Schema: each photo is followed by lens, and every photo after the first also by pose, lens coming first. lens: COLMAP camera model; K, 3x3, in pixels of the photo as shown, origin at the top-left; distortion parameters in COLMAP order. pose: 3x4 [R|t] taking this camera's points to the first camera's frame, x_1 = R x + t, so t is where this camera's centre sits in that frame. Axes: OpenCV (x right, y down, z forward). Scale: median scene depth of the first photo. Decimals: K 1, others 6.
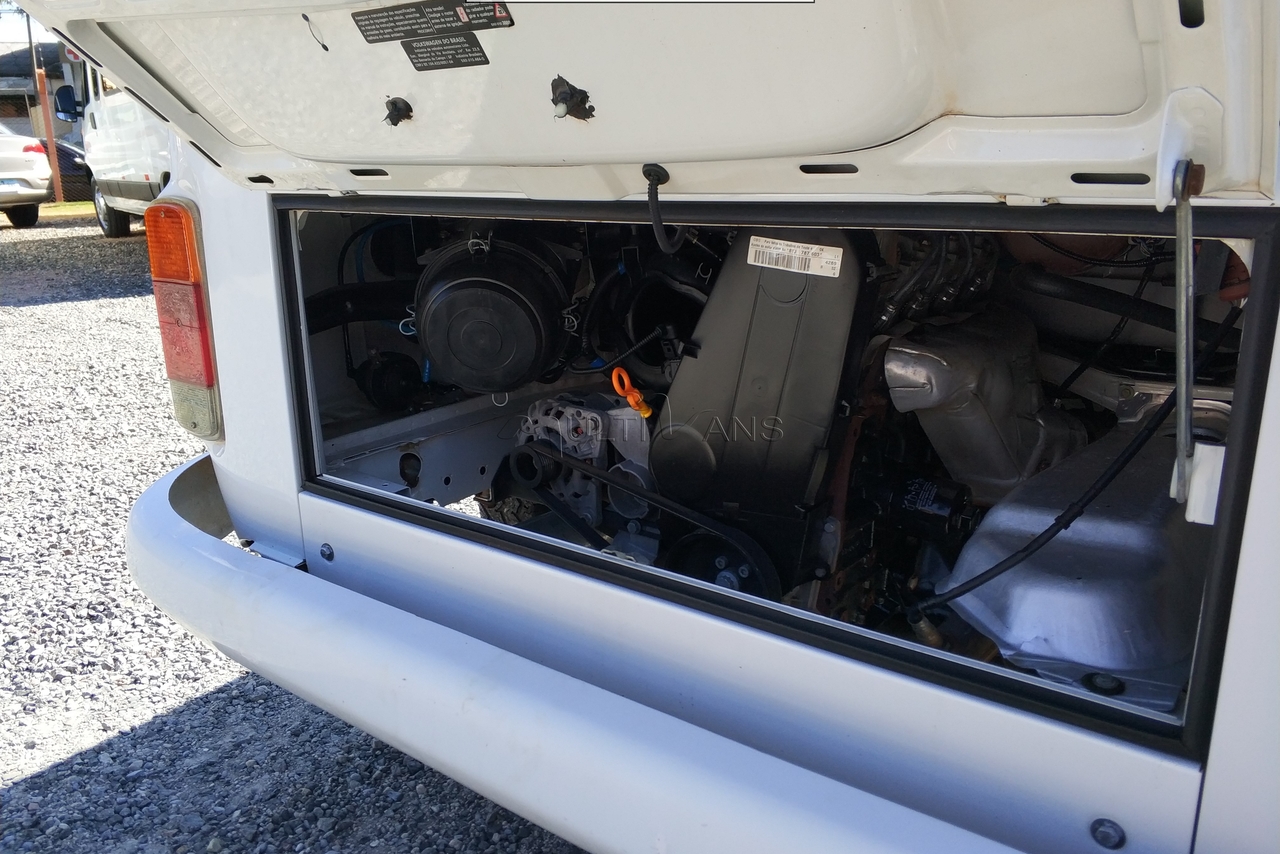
lens RADIAL K [[997.8, 0, 620.1], [0, 997.8, 426.6], [0, 0, 1]] dist [-0.001456, -0.001078]
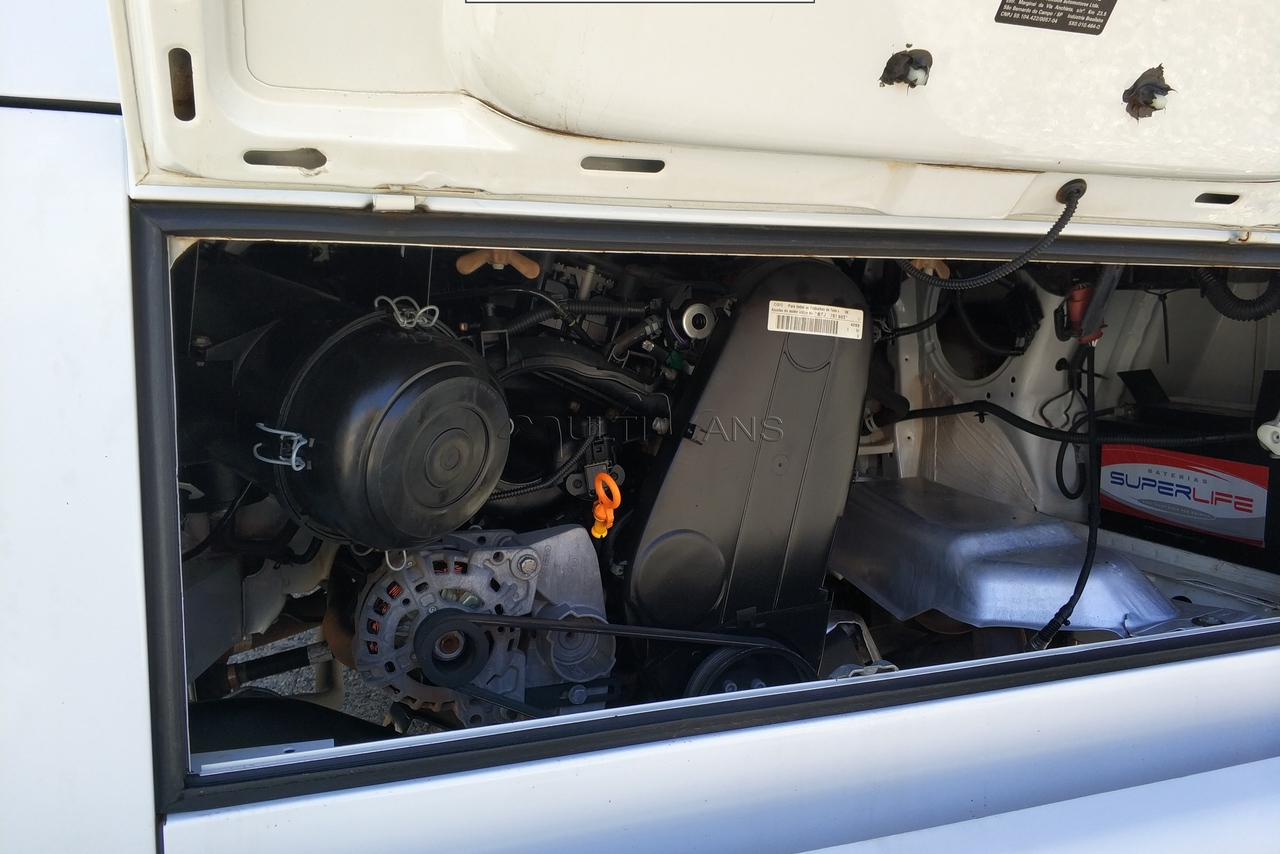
lens RADIAL K [[997.8, 0, 620.1], [0, 997.8, 426.6], [0, 0, 1]] dist [-0.001456, -0.001078]
pose [[0.526805, -0.062398, 0.847693, -0.729758], [0.211712, 0.975503, -0.059764, -0.053434], [-0.823198, 0.210951, 0.527110, 0.661929]]
